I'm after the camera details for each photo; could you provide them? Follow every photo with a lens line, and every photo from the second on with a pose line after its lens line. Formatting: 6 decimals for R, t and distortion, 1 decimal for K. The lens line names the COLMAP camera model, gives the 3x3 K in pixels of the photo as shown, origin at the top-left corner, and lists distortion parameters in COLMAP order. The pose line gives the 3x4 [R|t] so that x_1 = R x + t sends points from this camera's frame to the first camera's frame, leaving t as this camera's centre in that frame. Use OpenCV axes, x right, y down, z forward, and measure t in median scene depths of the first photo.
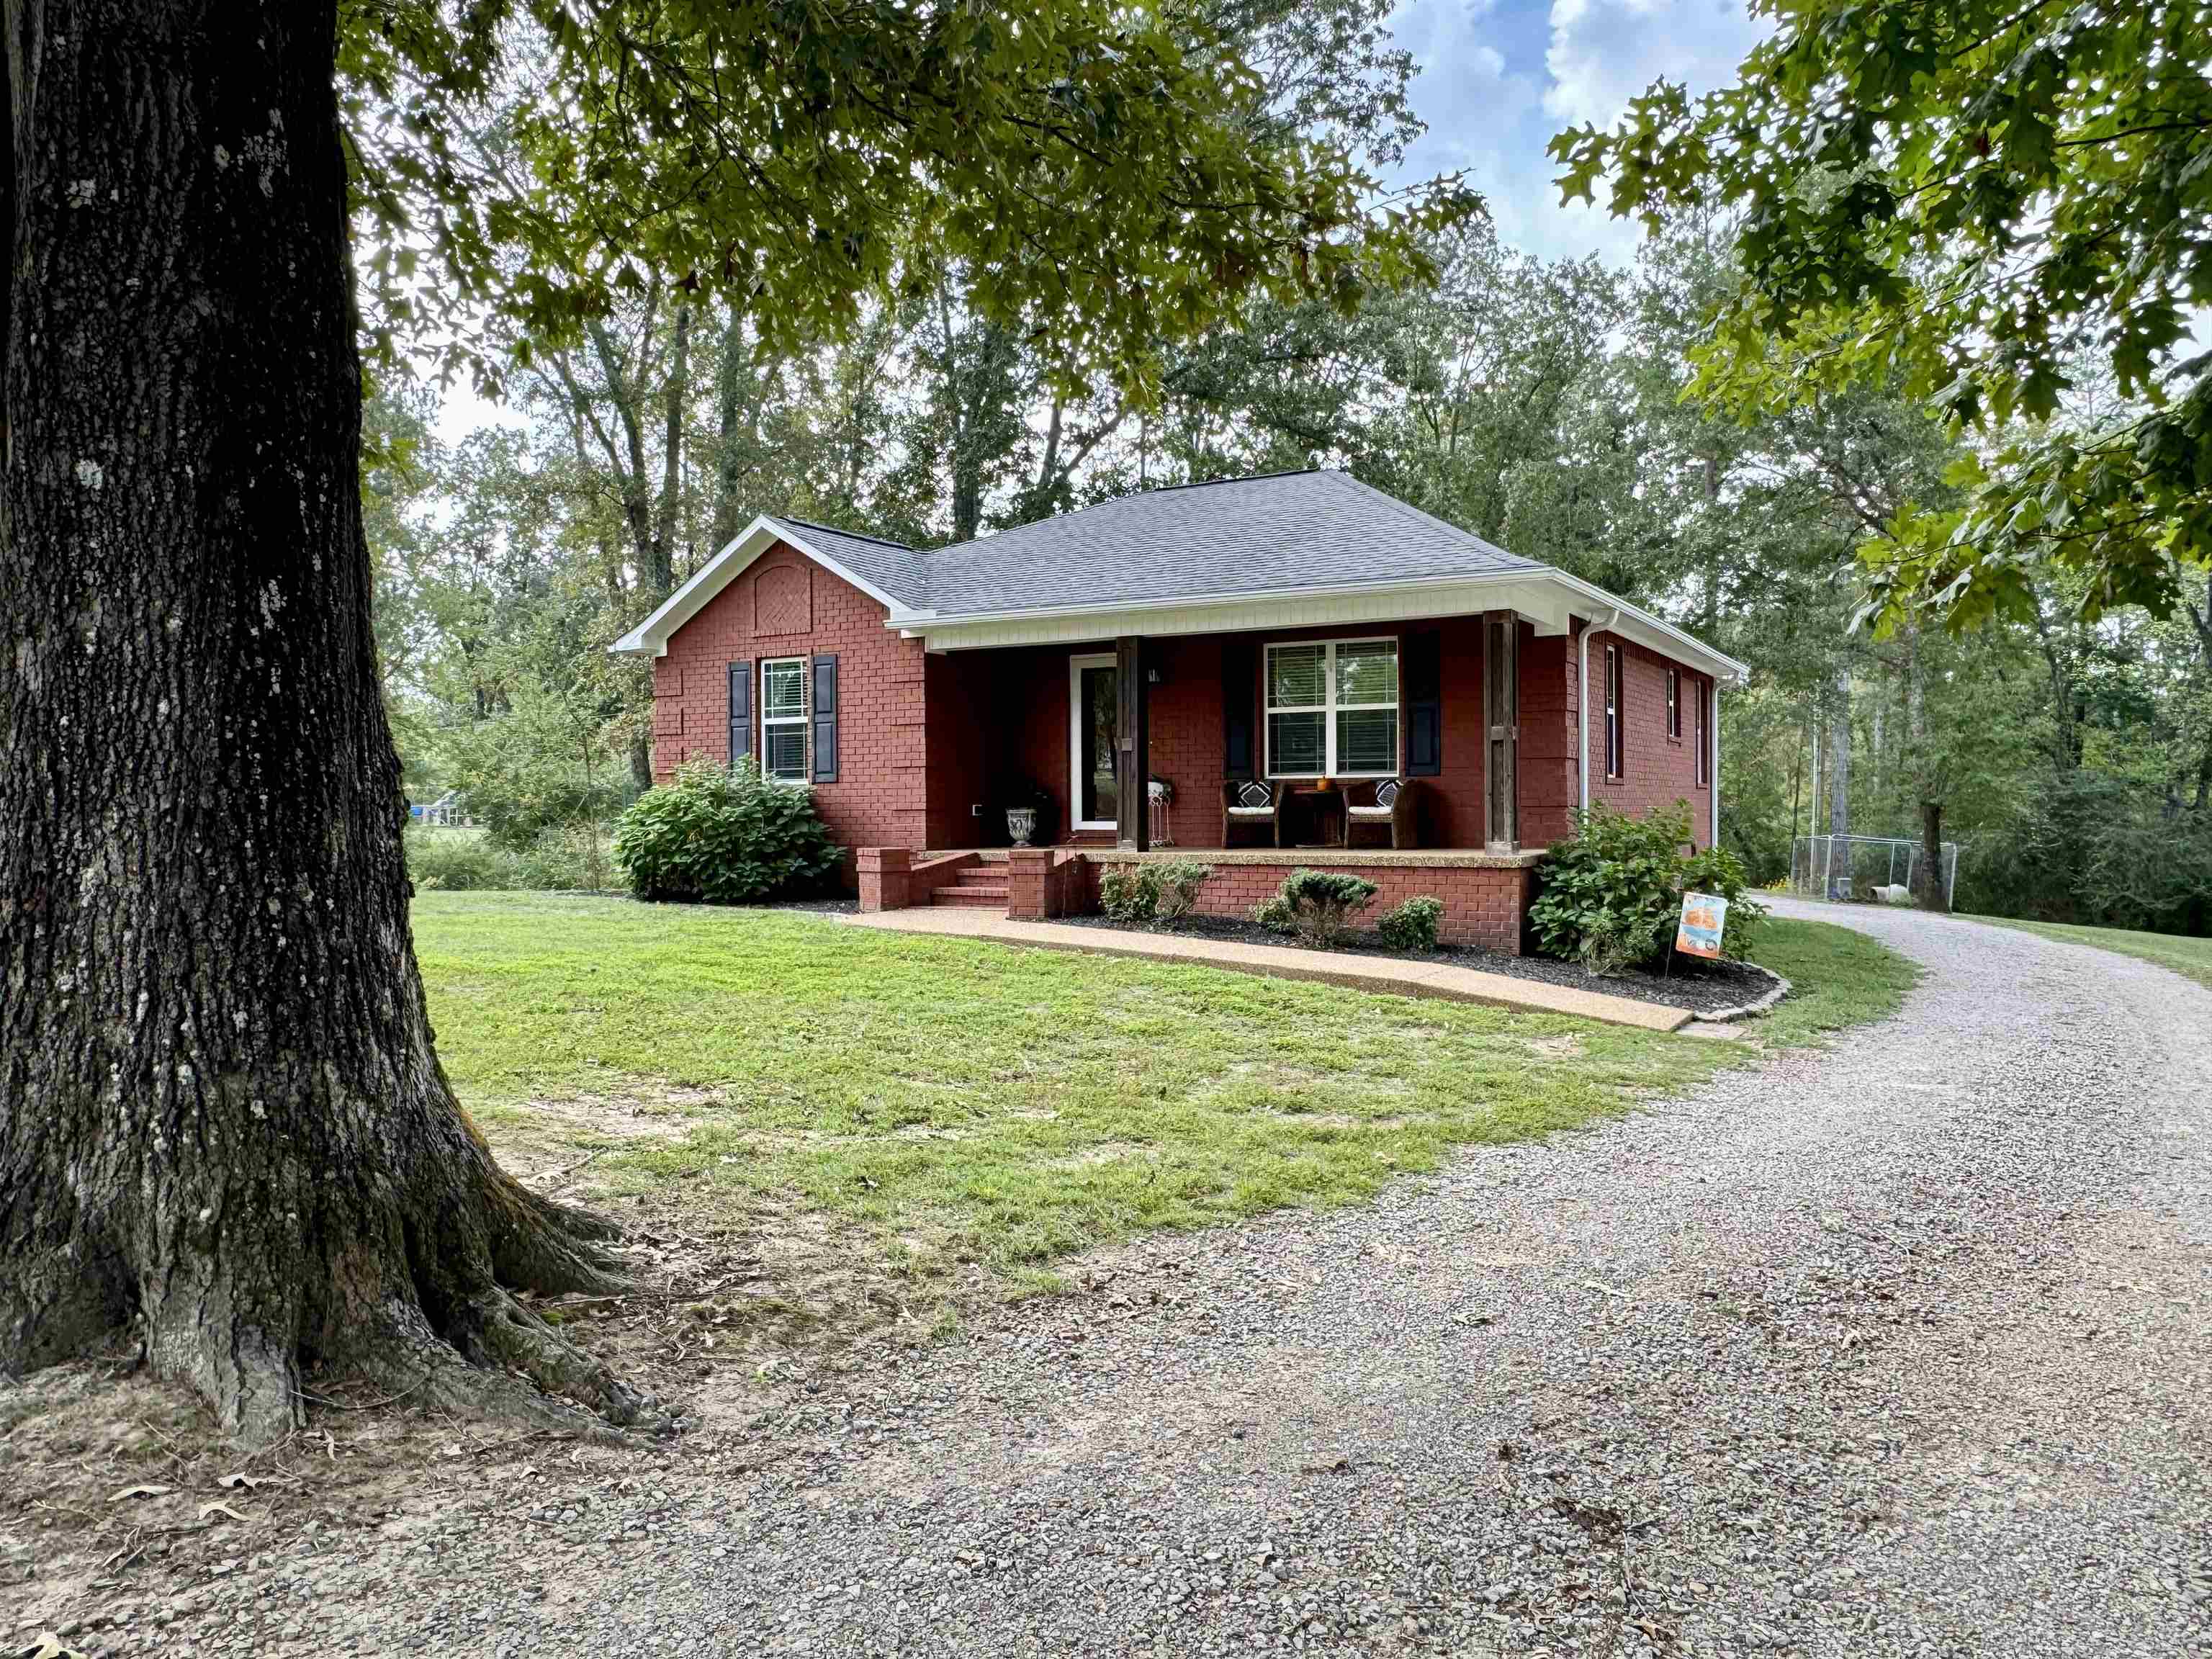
lens RADIAL K [[1543.2, 0, 1106.0], [0, 1543.2, 829.5], [0, 0, 1]] dist [0.001043, 0.000974]
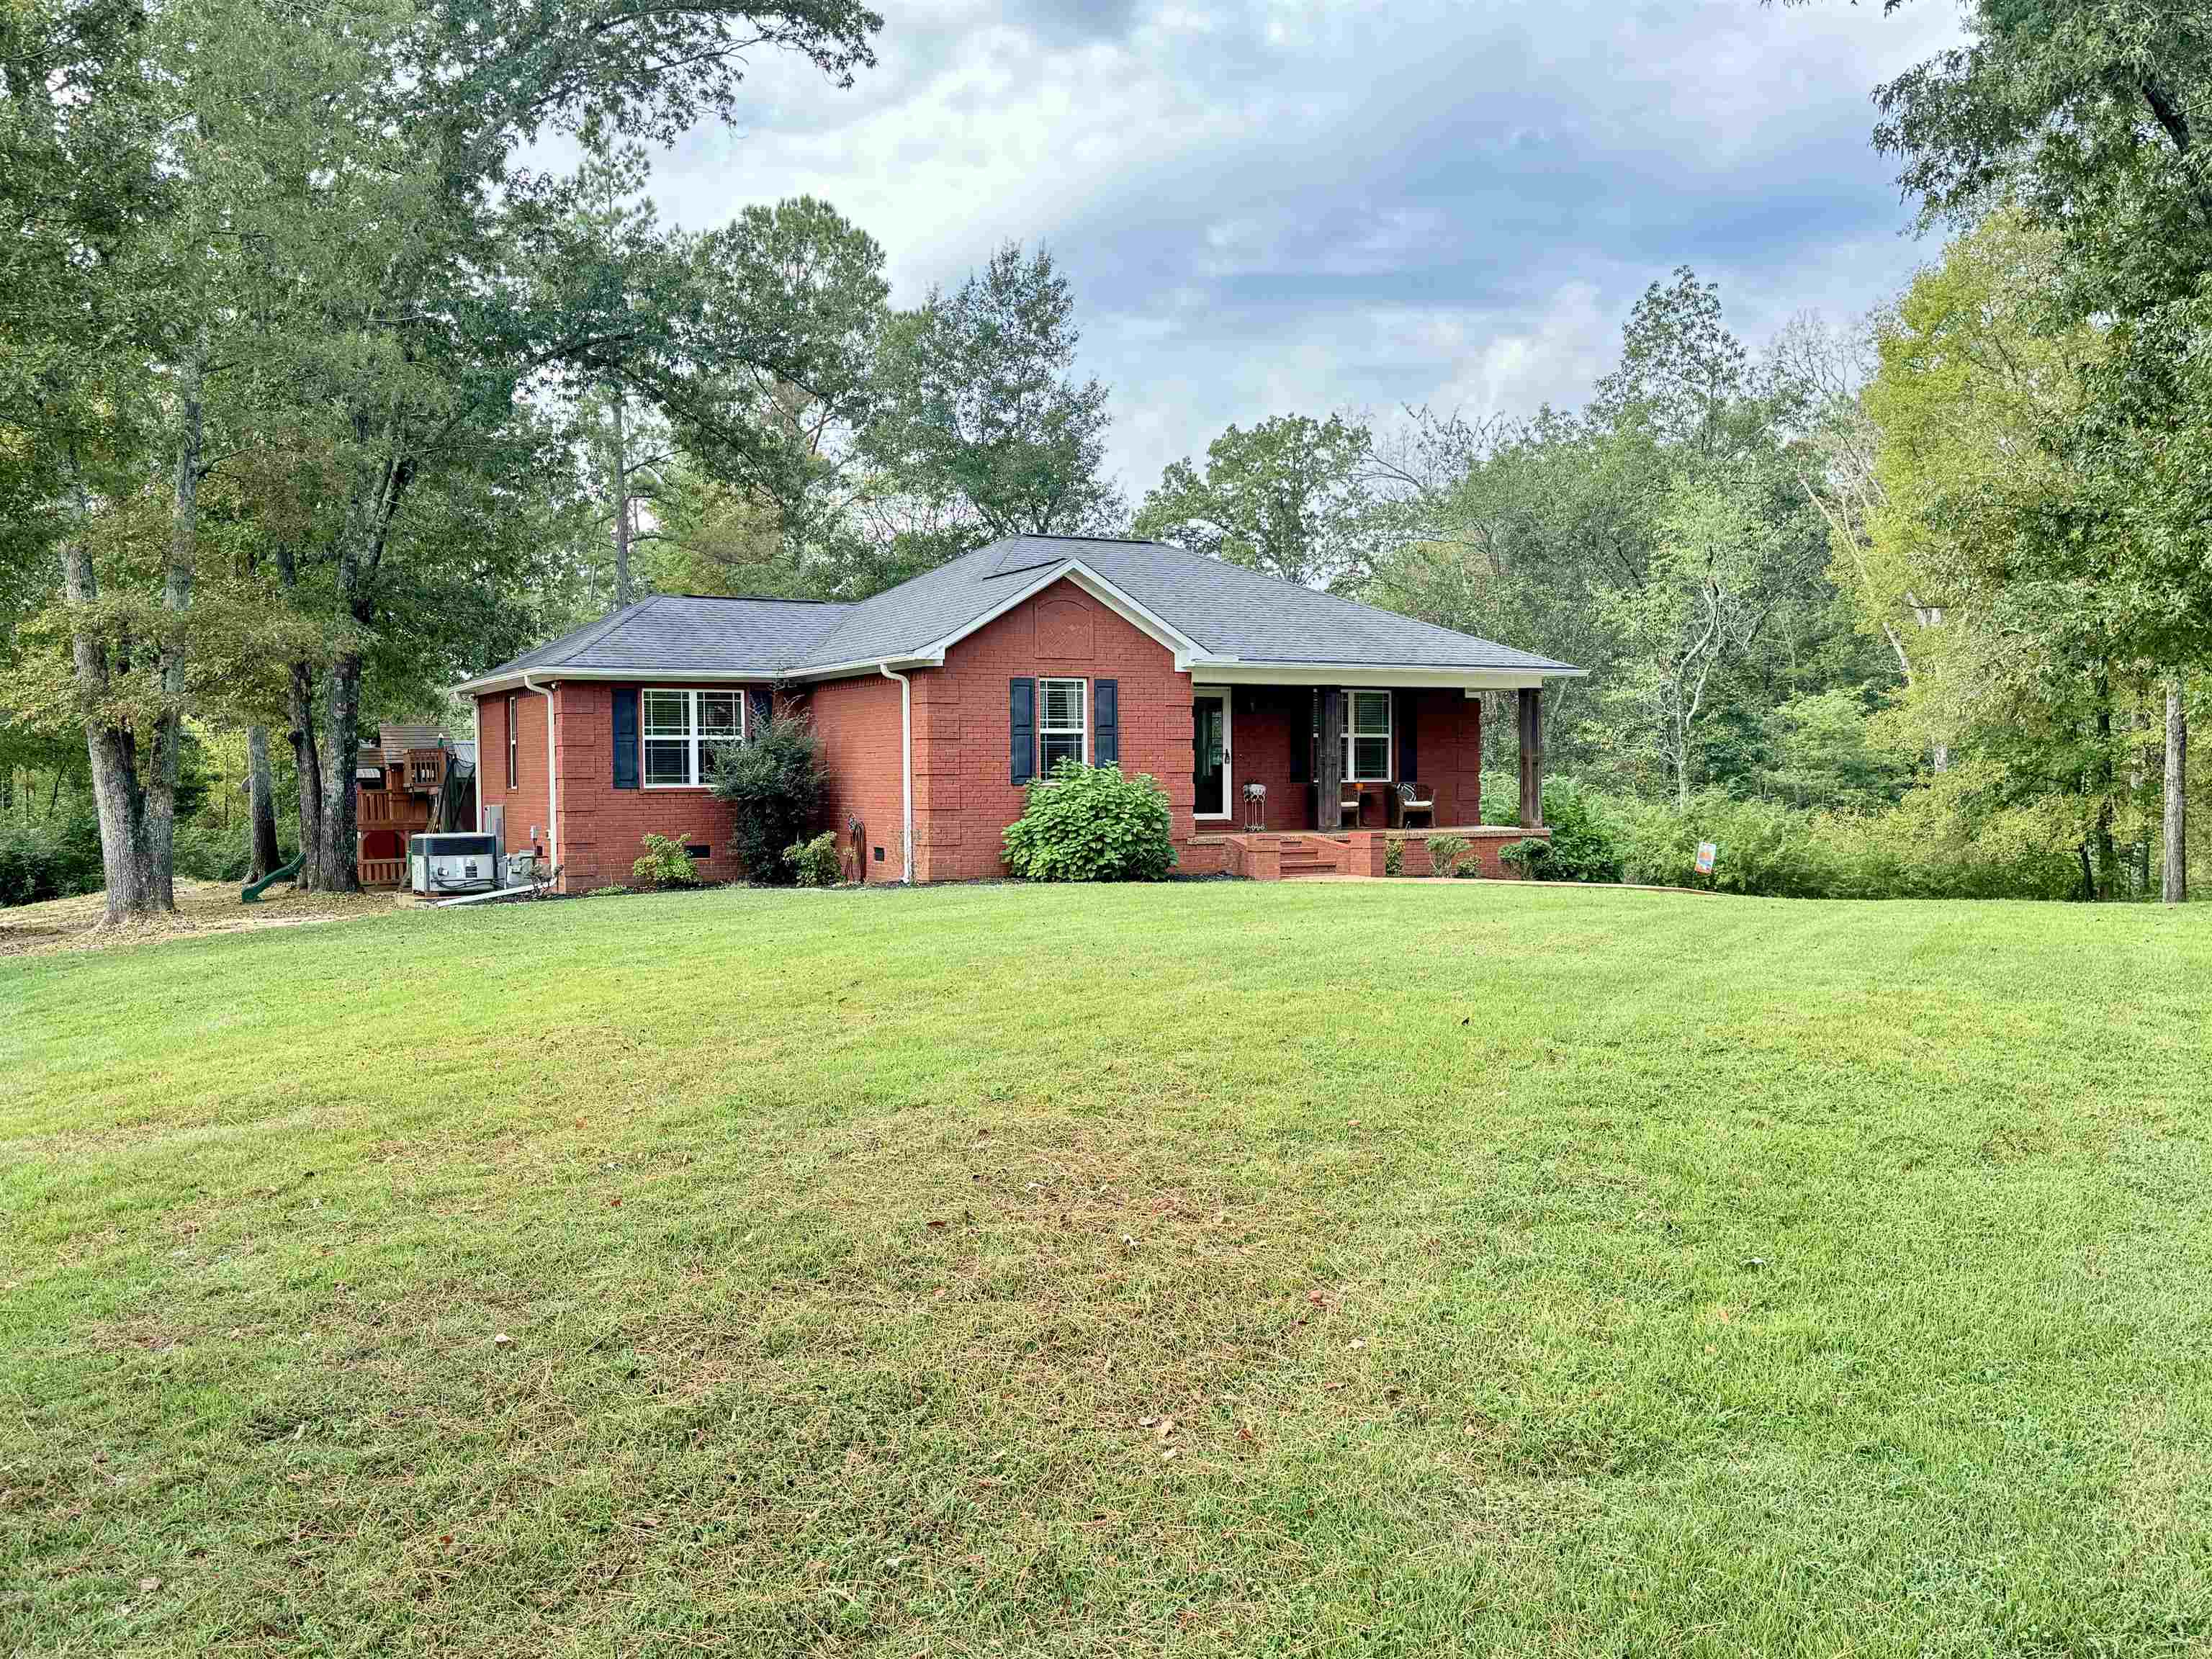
lens RADIAL K [[2035.5, 0, 1106.0], [0, 2035.5, 829.5], [0, 0, 1]] dist [0.092060, -0.007054]
pose [[0.516598, -0.016405, 0.856071, -1.643626], [0.016630, 0.999820, 0.009125, -0.009944], [-0.856067, 0.009522, 0.516777, 0.185844]]
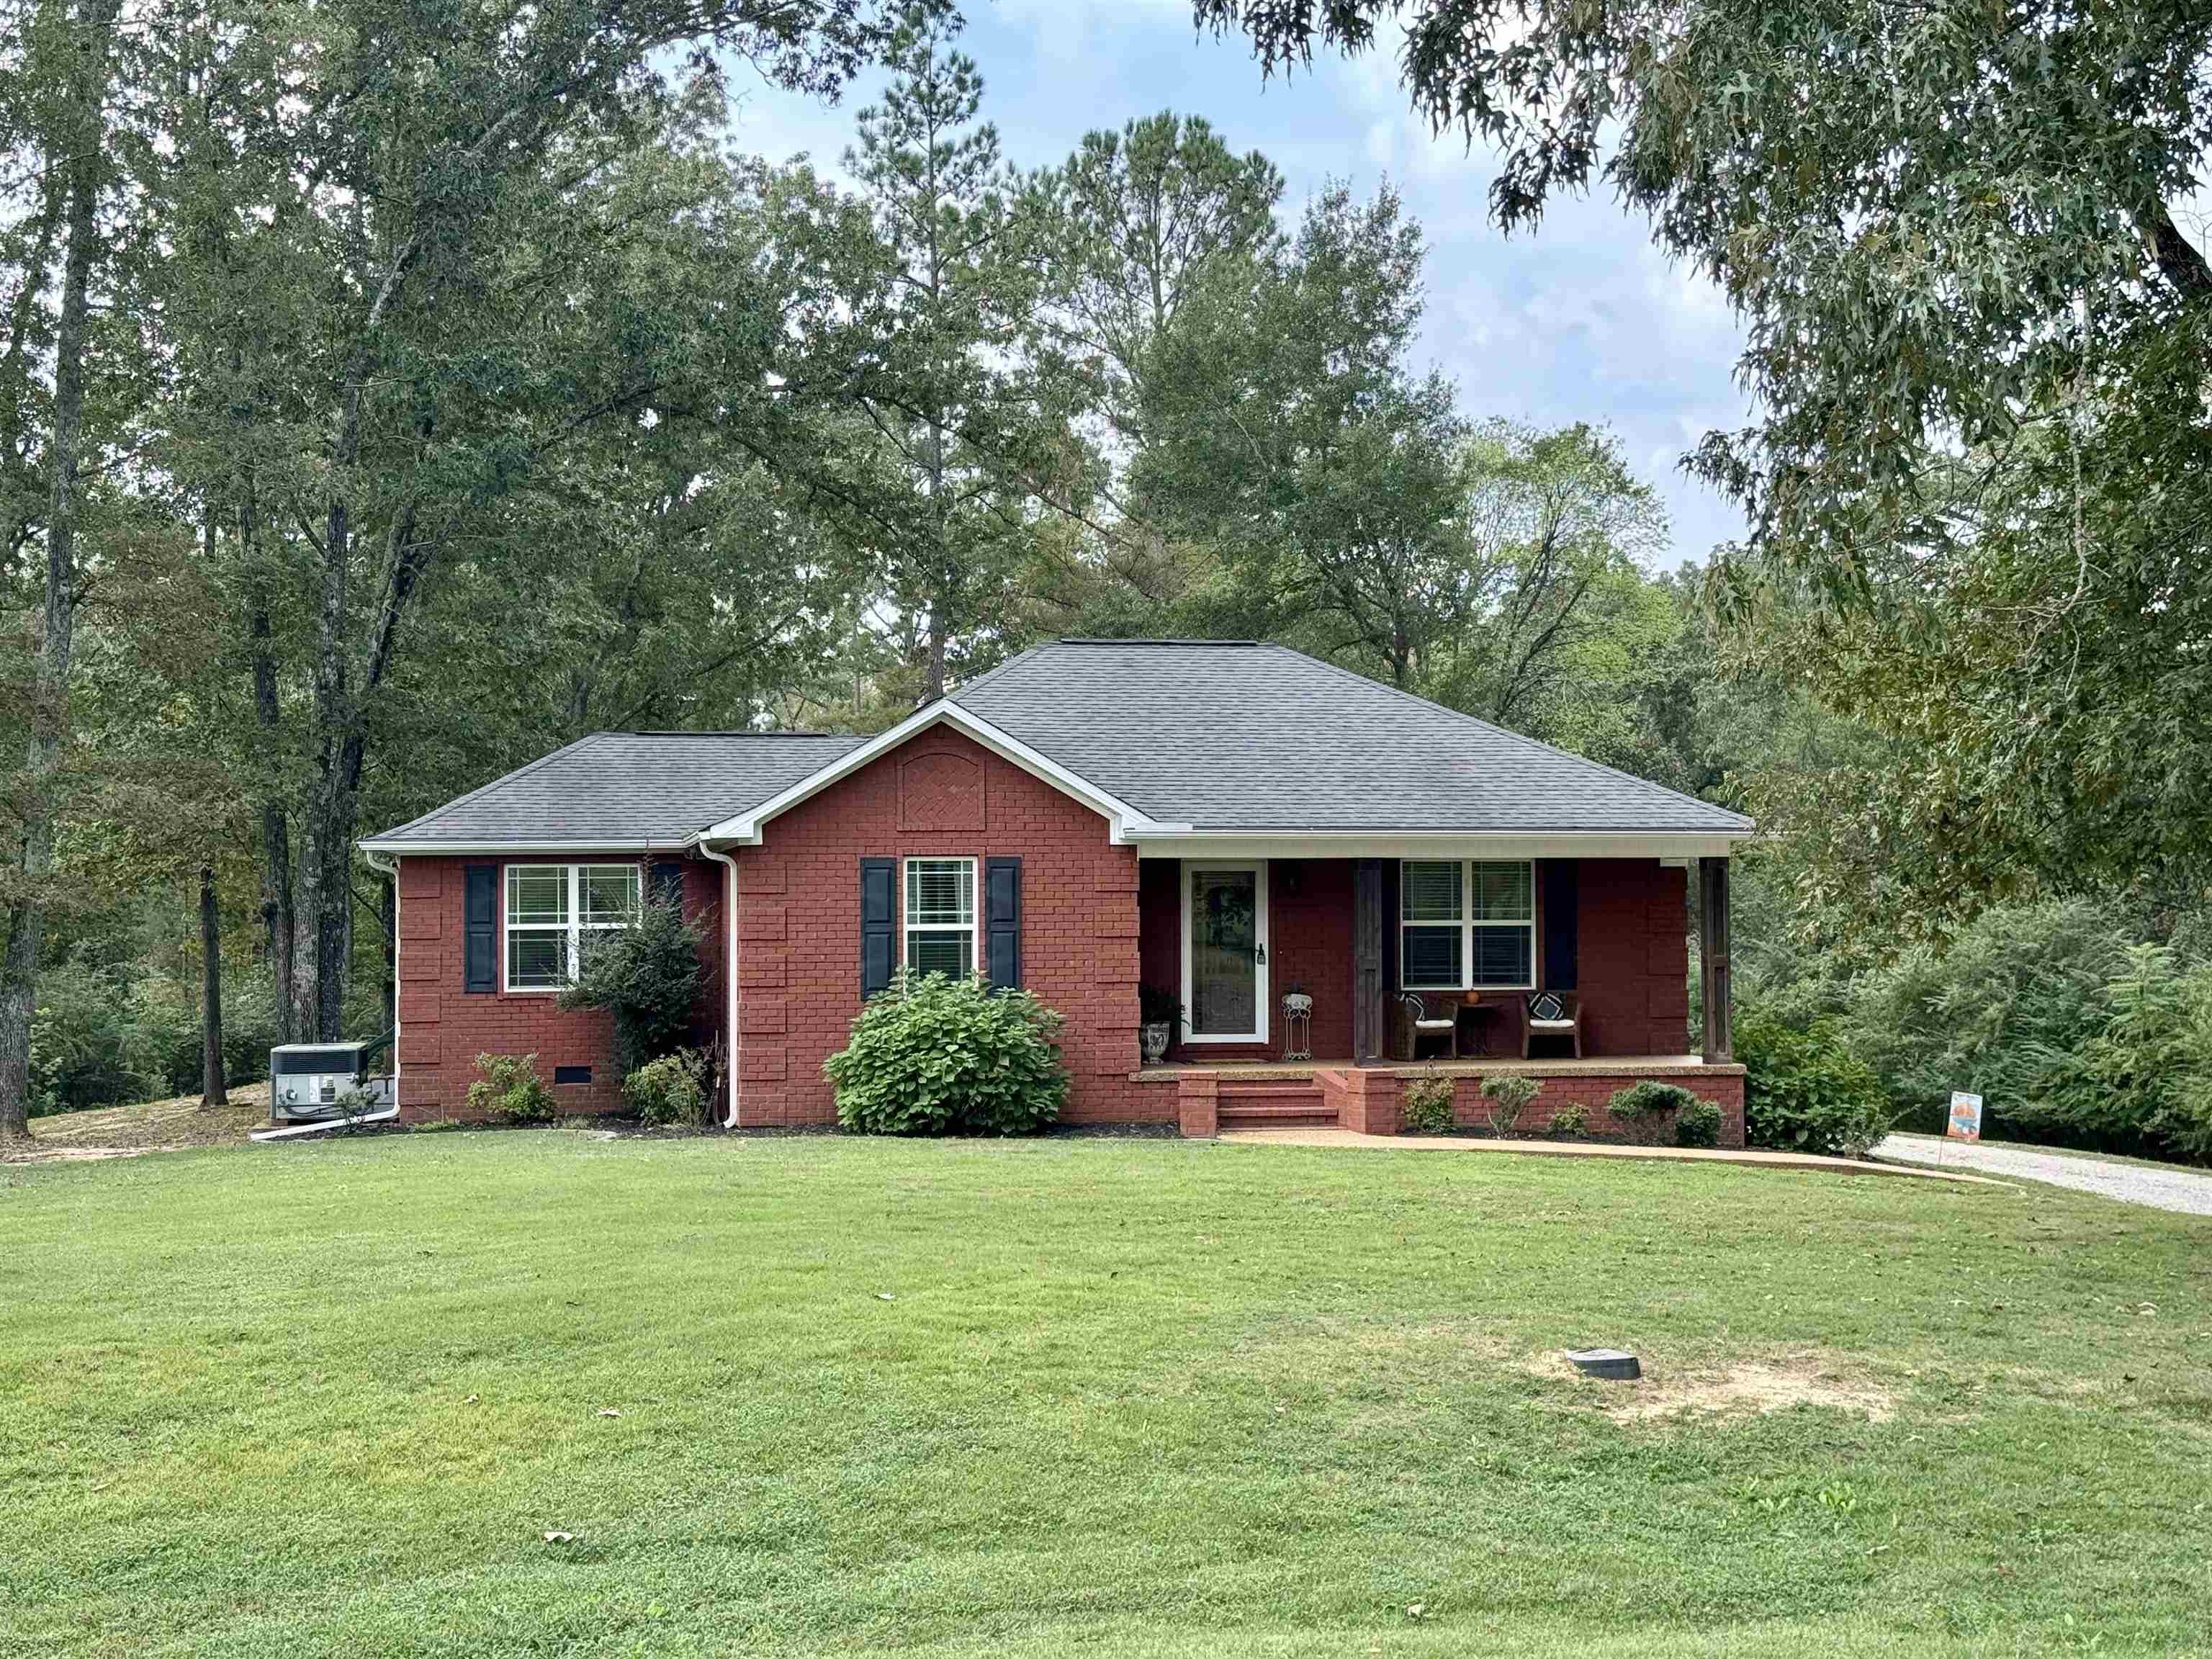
lens RADIAL K [[3237.9, 0, 1106.0], [0, 3237.9, 829.5], [0, 0, 1]] dist [0.173137, -0.009002]
pose [[0.768605, 0.017762, 0.639477, -1.423083], [0.008299, 0.999254, -0.037729, -0.060549], [-0.639669, 0.034305, 0.767884, -0.516825]]
